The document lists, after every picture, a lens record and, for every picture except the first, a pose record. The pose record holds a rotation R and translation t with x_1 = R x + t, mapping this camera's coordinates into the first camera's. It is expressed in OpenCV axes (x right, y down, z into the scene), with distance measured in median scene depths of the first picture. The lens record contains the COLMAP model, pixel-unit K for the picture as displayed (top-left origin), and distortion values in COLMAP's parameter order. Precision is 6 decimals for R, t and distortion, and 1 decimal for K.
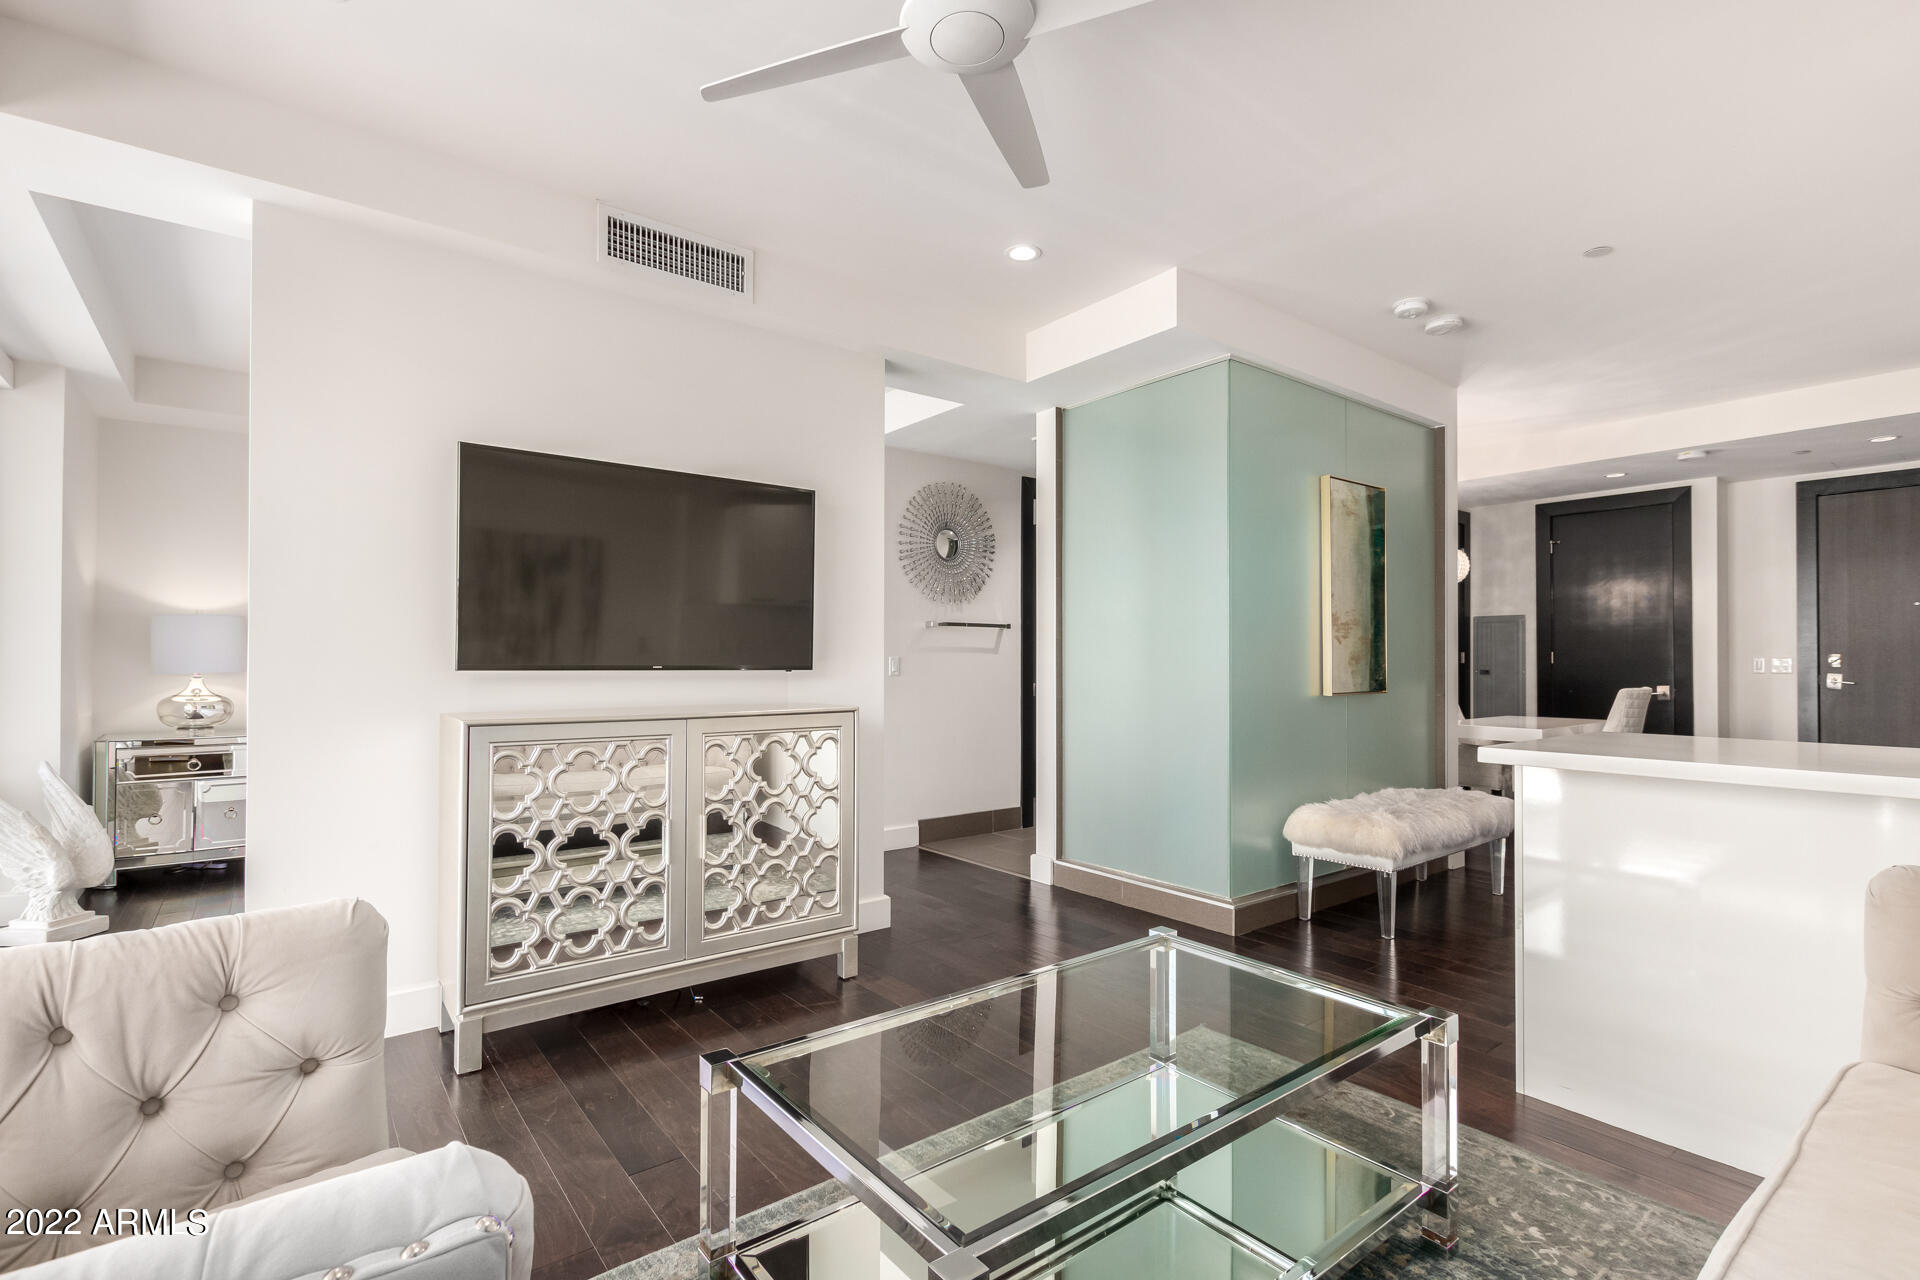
lens RADIAL K [[886.4, 0, 959.9], [0, 886.4, 651.0], [0, 0, 1]] dist [0.021459, -0.000027]
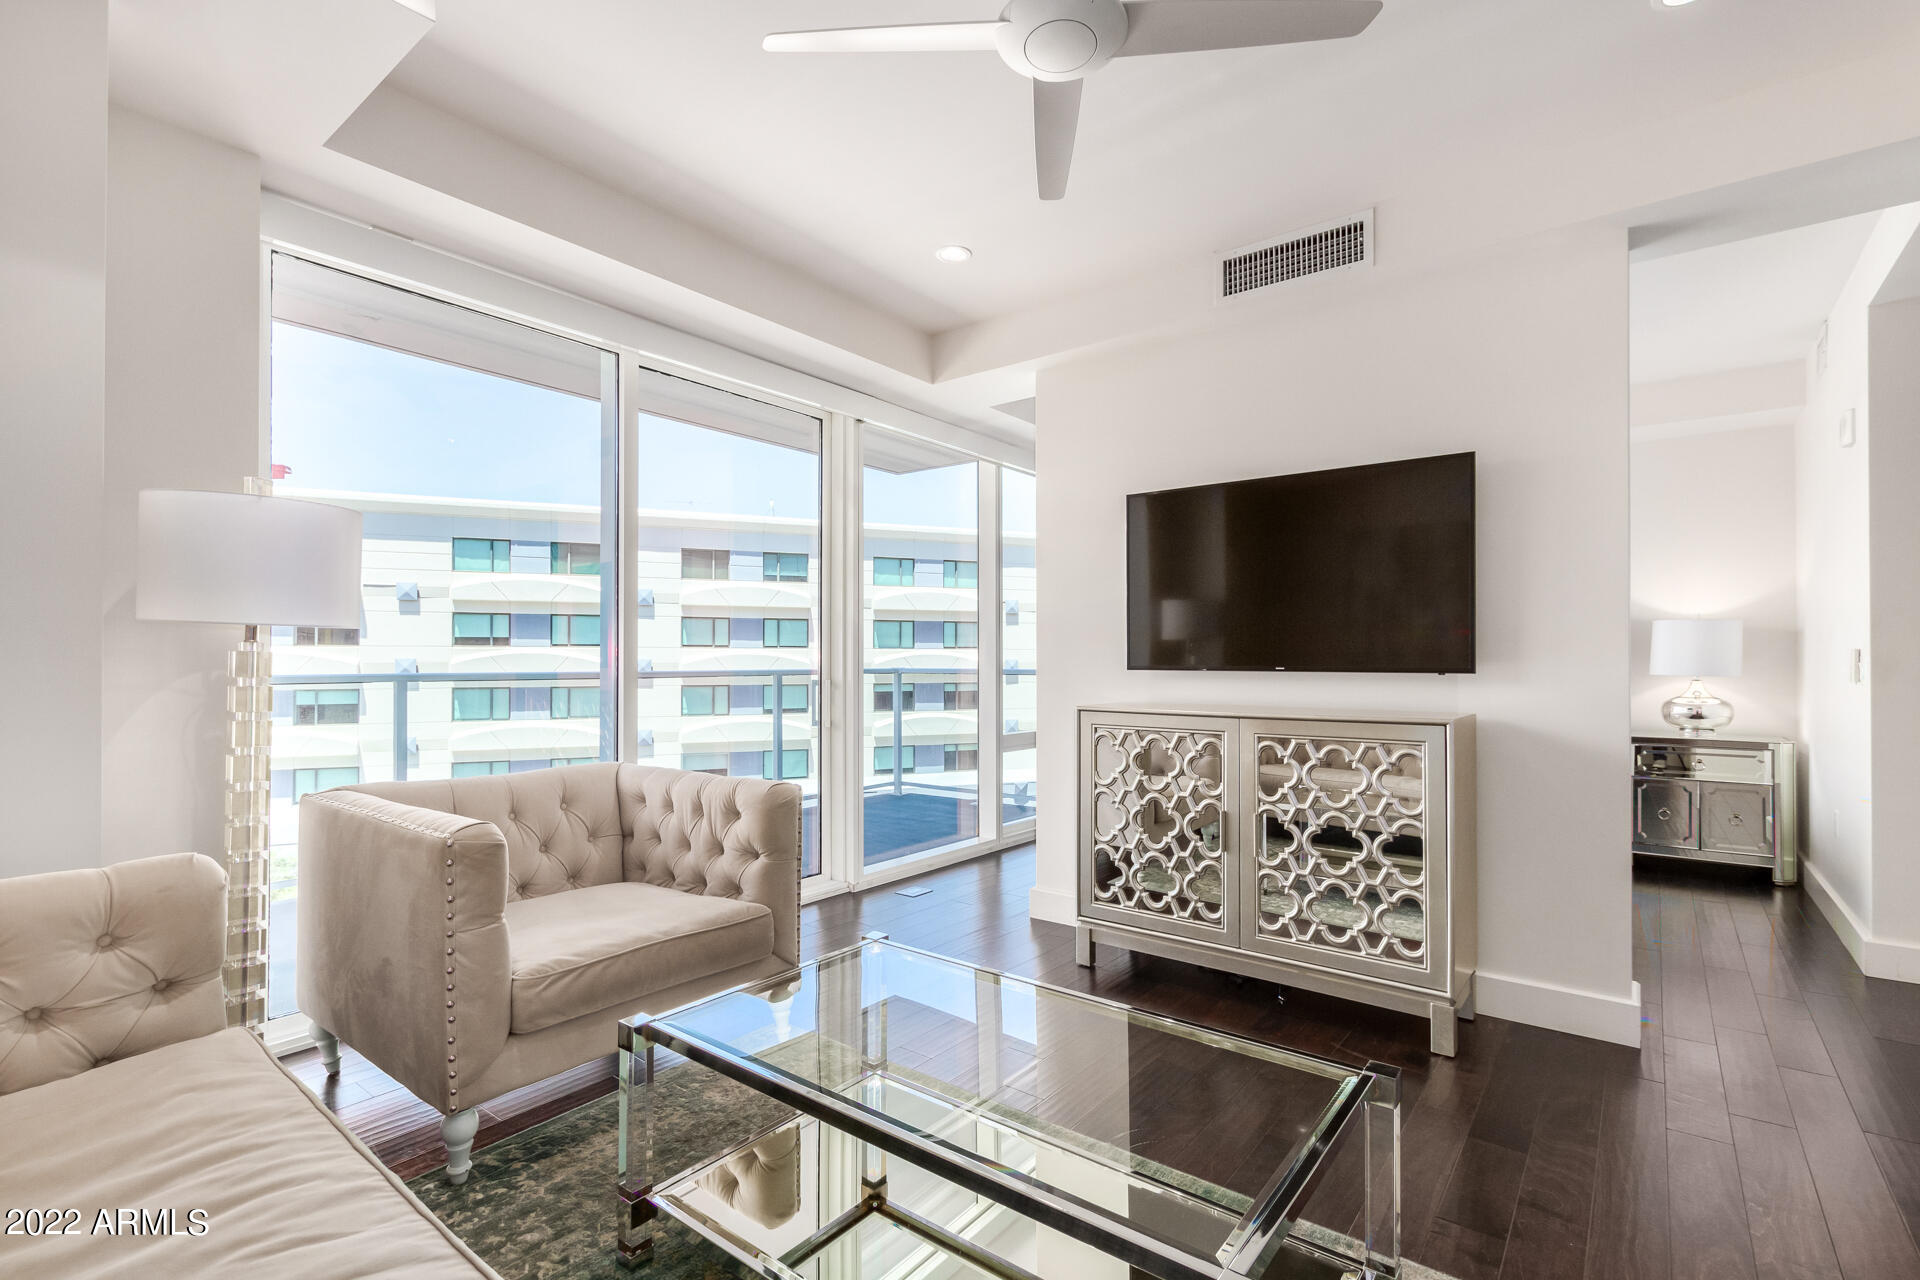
lens RADIAL K [[868.3, 0, 964.0], [0, 868.3, 661.9], [0, 0, 1]] dist [-0.019621, 0.000129]
pose [[0.238593, -0.003911, -0.971112, 0.492932], [0.012525, 0.999921, -0.000950, 0.006536], [0.971039, -0.011937, 0.238623, 0.369092]]
